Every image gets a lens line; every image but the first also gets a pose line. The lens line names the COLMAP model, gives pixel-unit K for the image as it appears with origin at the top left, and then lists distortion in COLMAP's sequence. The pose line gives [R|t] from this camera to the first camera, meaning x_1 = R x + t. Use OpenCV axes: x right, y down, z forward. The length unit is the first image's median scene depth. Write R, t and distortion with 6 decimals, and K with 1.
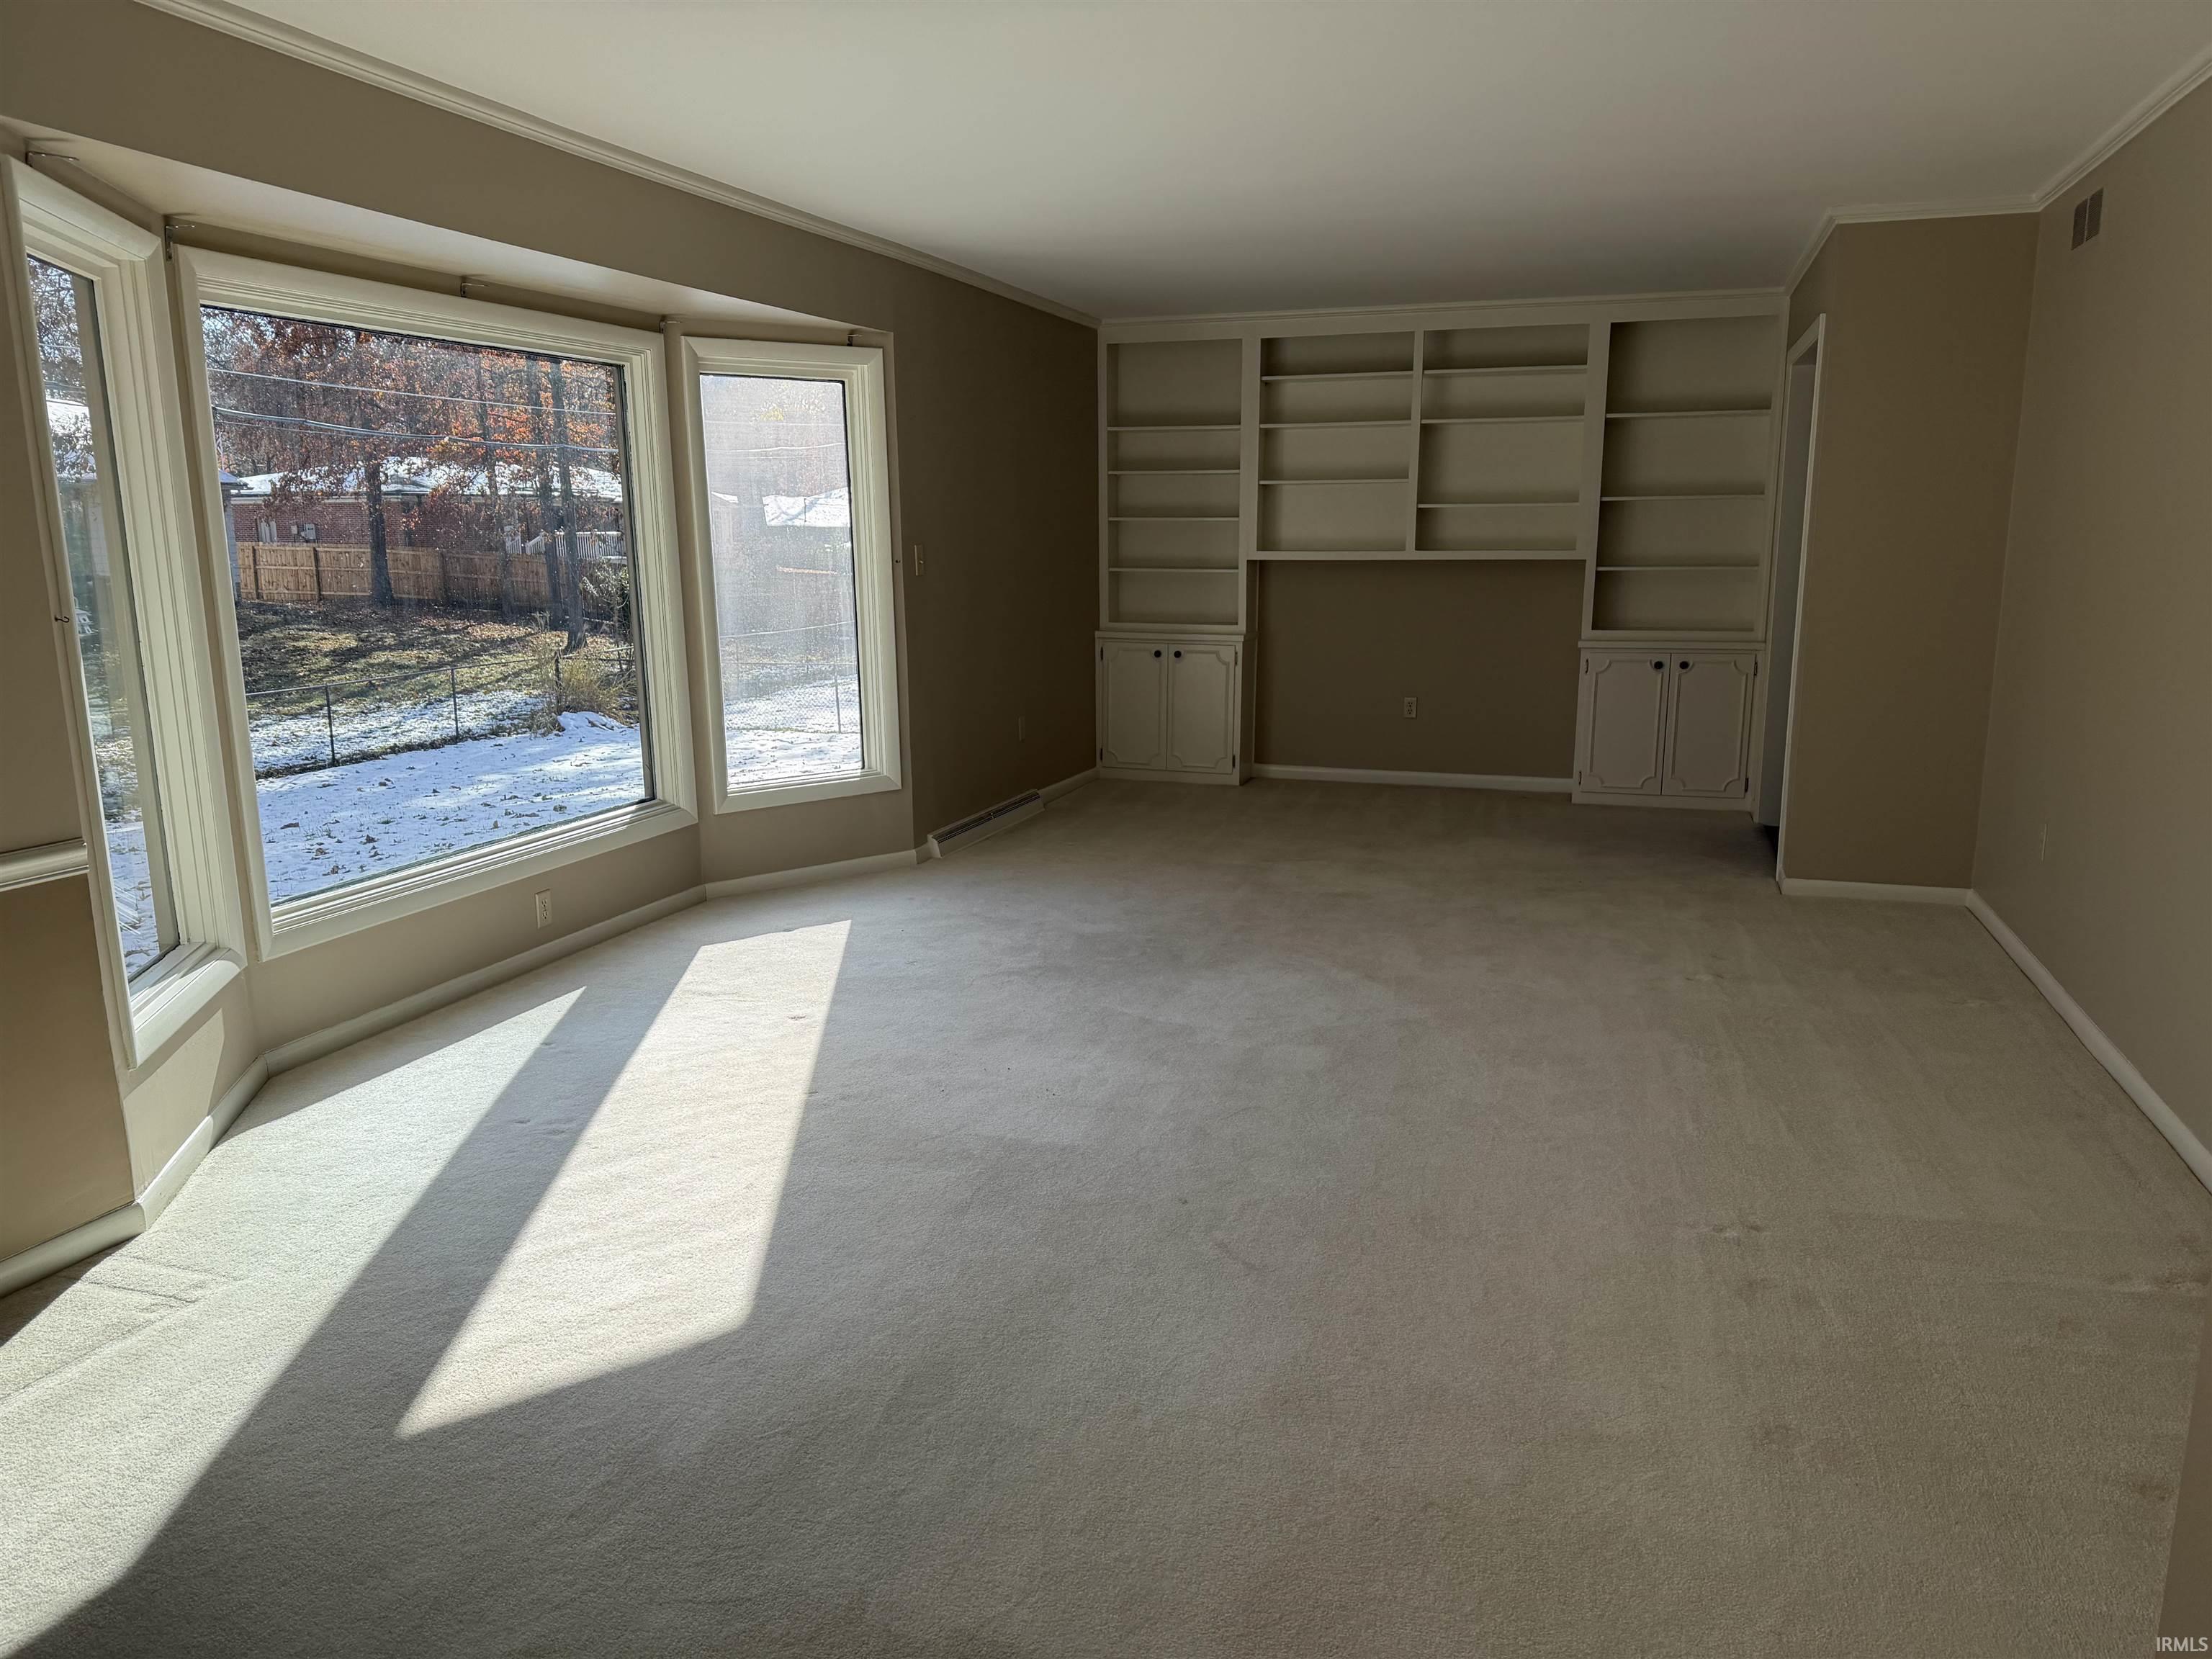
lens RADIAL K [[1542.0, 0, 1105.5], [0, 1542.0, 821.2], [0, 0, 1]] dist [0.088833, -0.016724]
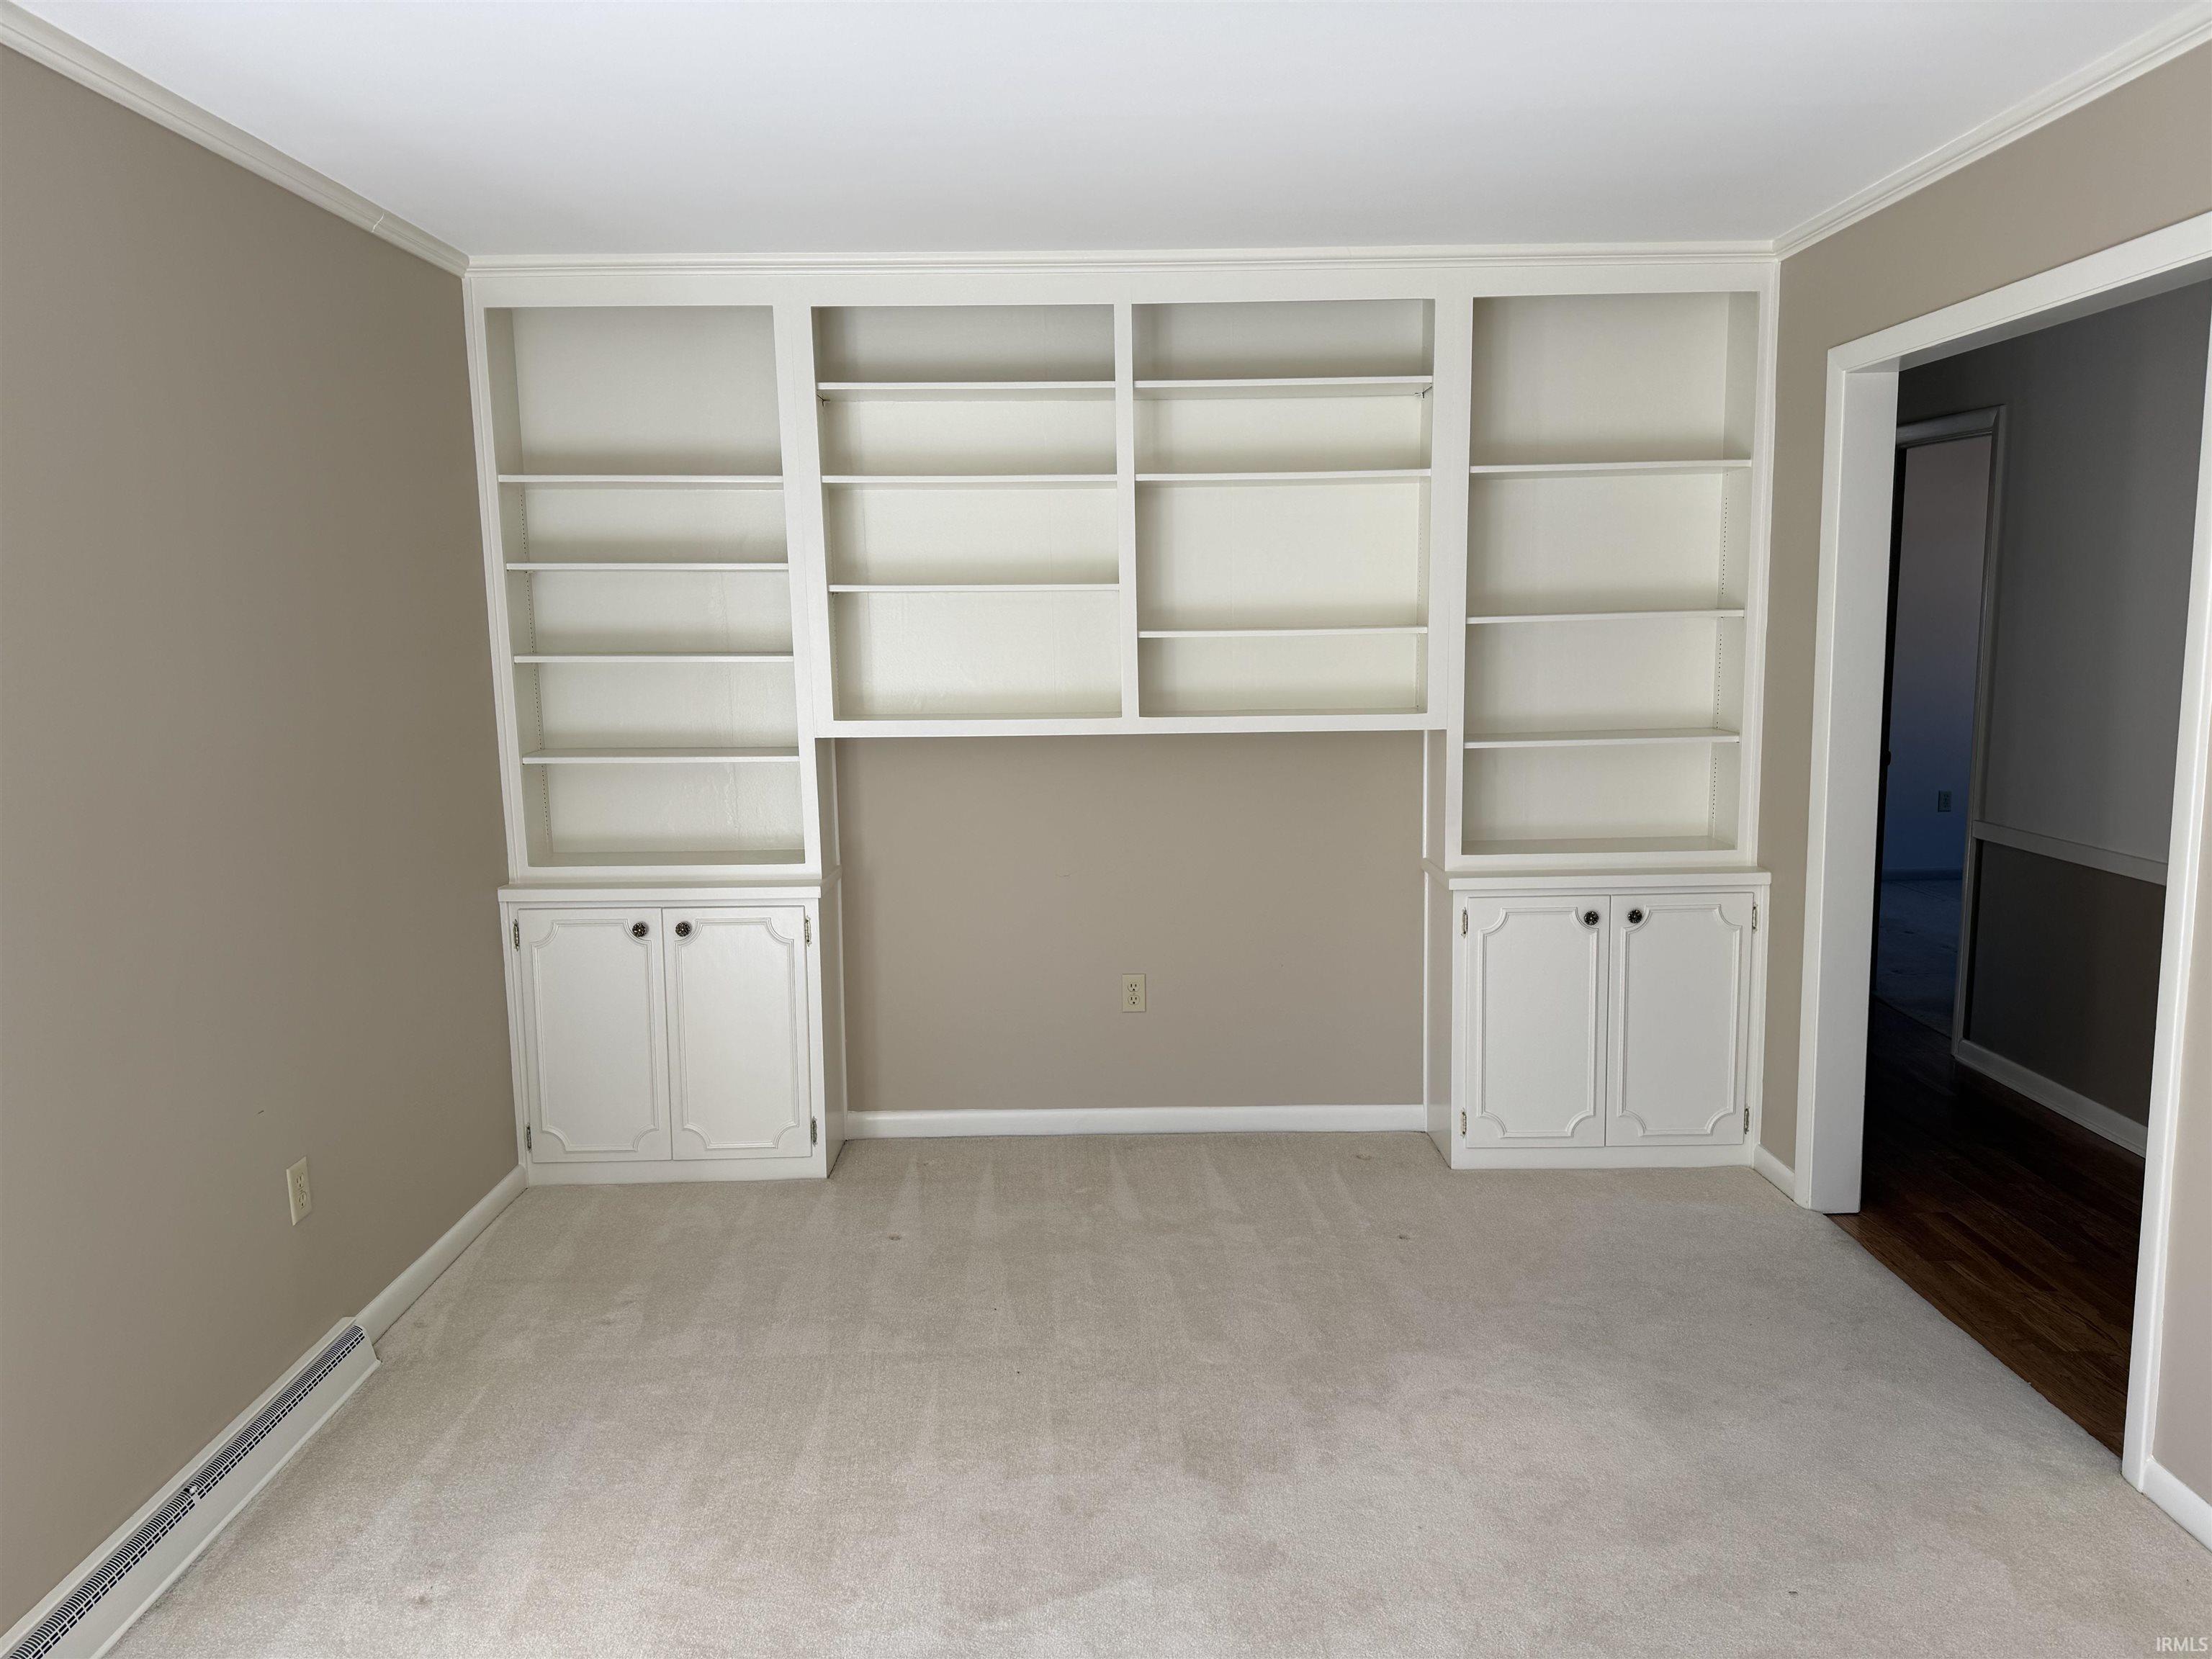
lens RADIAL K [[1542.0, 0, 1124.4], [0, 1542.0, 844.9], [0, 0, 1]] dist [0.088833, -0.016724]
pose [[0.941061, -0.062404, 0.332432, 0.016210], [0.075309, 0.996820, -0.026064, -0.115284], [-0.329748, 0.049563, 0.942767, 0.496988]]
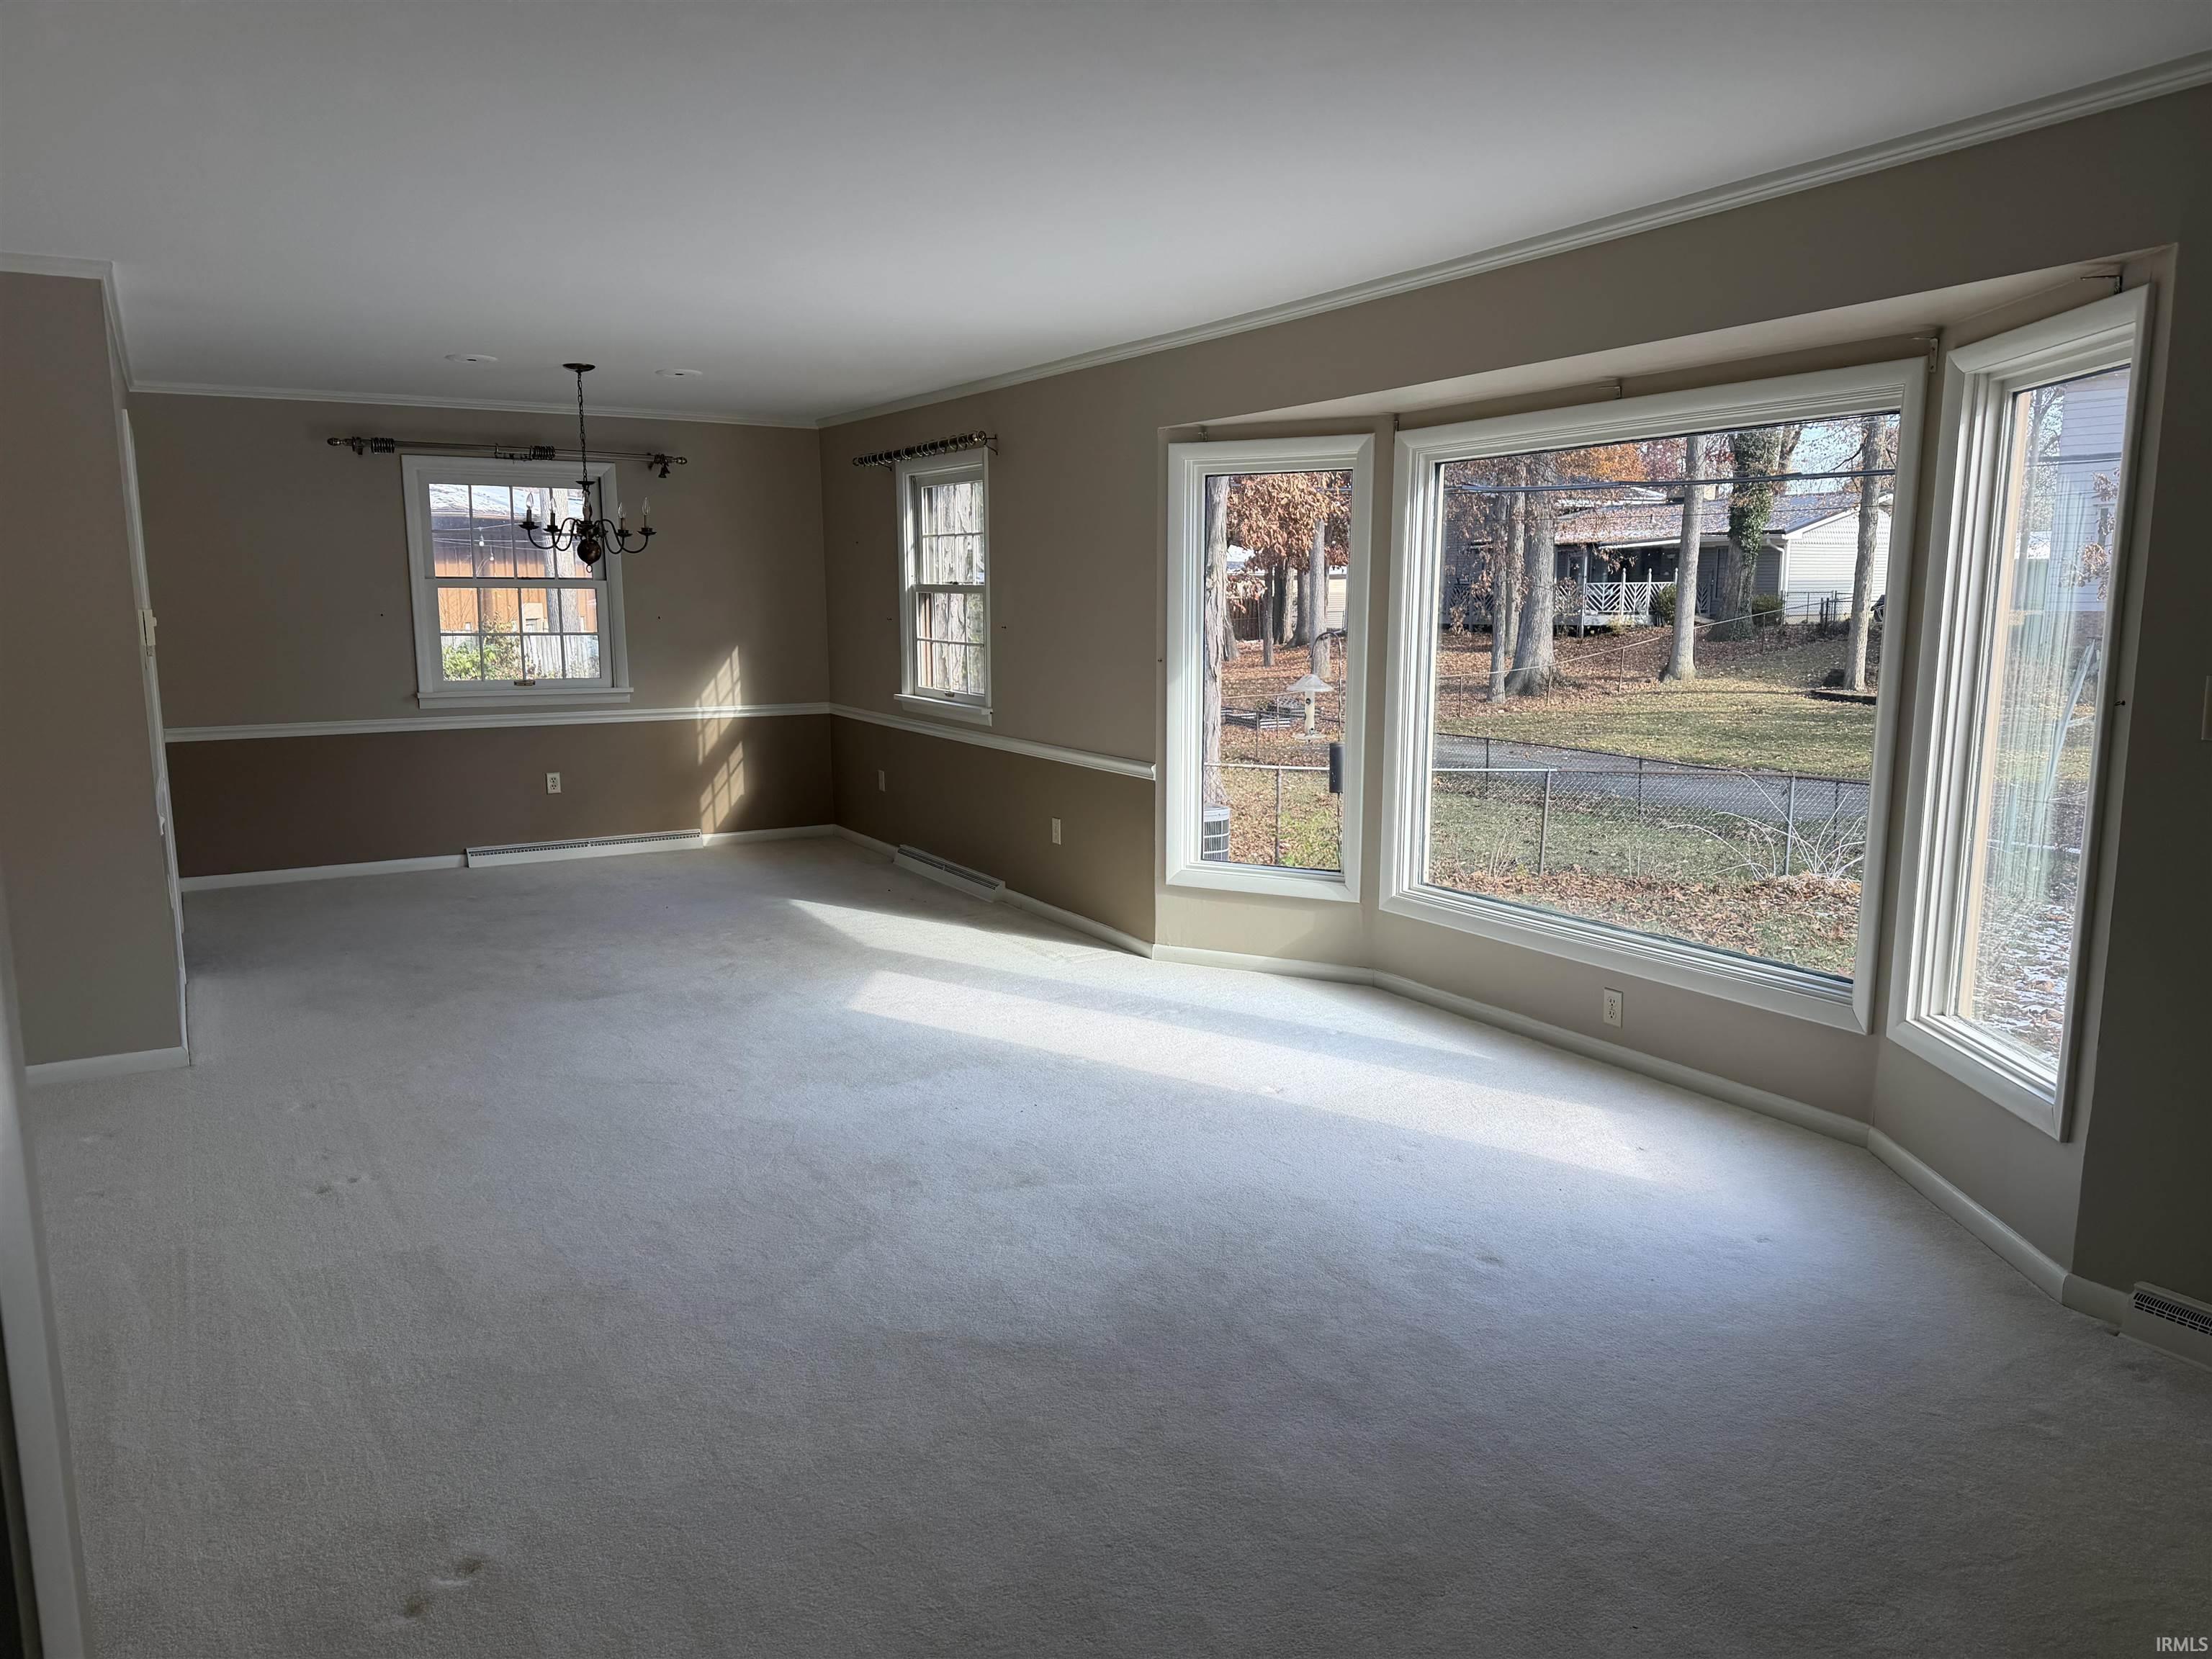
lens RADIAL K [[1542.0, 0, 1100.6], [0, 1542.0, 830.0], [0, 0, 1]] dist [0.088833, -0.016724]
pose [[-0.628874, 0.116295, -0.768761, 0.550758], [-0.157181, 0.949319, 0.272189, -0.252054], [0.761454, 0.292007, -0.578722, 1.234020]]
